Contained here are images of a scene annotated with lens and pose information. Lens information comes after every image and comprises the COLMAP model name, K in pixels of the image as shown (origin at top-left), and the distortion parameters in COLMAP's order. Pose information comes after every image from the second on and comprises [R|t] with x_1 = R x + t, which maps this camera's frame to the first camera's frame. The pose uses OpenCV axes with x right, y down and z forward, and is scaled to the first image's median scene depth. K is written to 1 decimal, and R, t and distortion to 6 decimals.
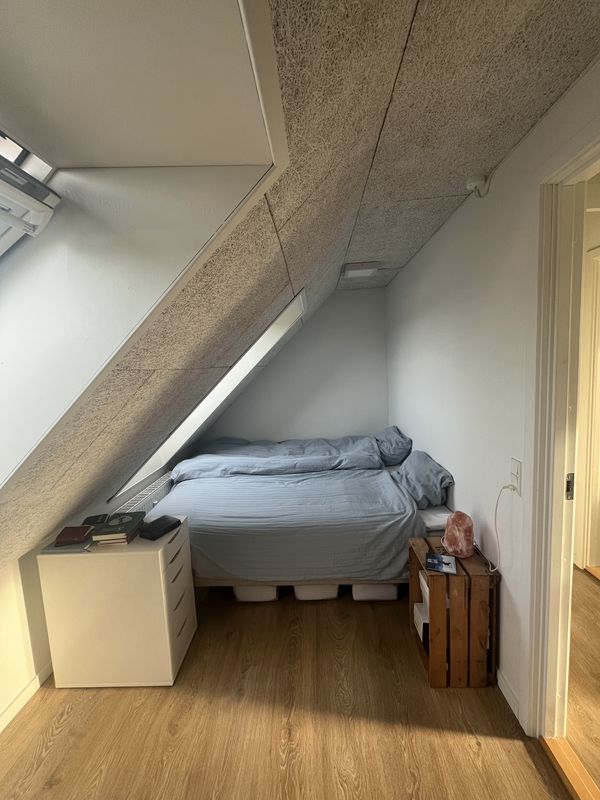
lens RADIAL K [[322.5, 0, 303.8], [0, 322.5, 395.7], [0, 0, 1]] dist [-0.007718, 0.001672]
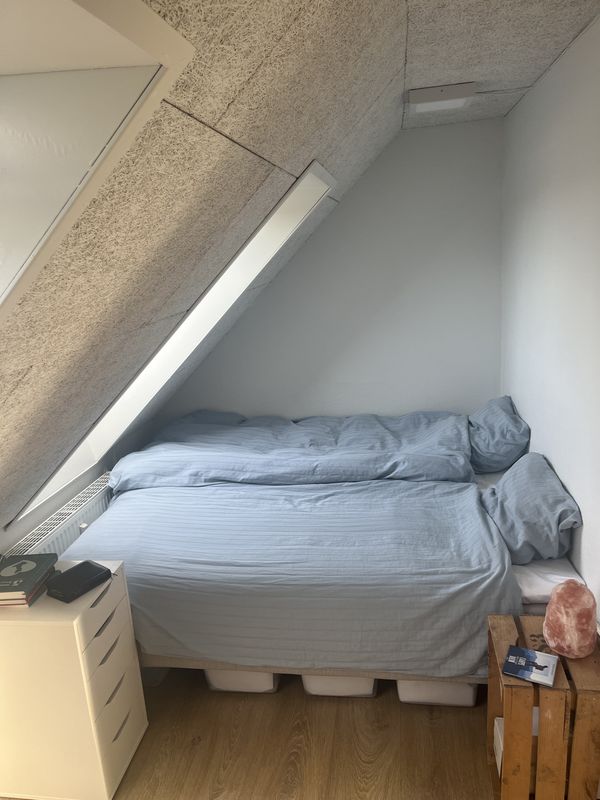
lens RADIAL K [[601.3, 0, 297.3], [0, 601.3, 401.9], [0, 0, 1]] dist [0.050899, -0.076818]
pose [[0.992874, 0.009425, -0.118798, 0.098715], [0.009296, 0.987705, 0.156053, -0.100660], [0.118808, -0.156046, 0.980579, -0.048410]]
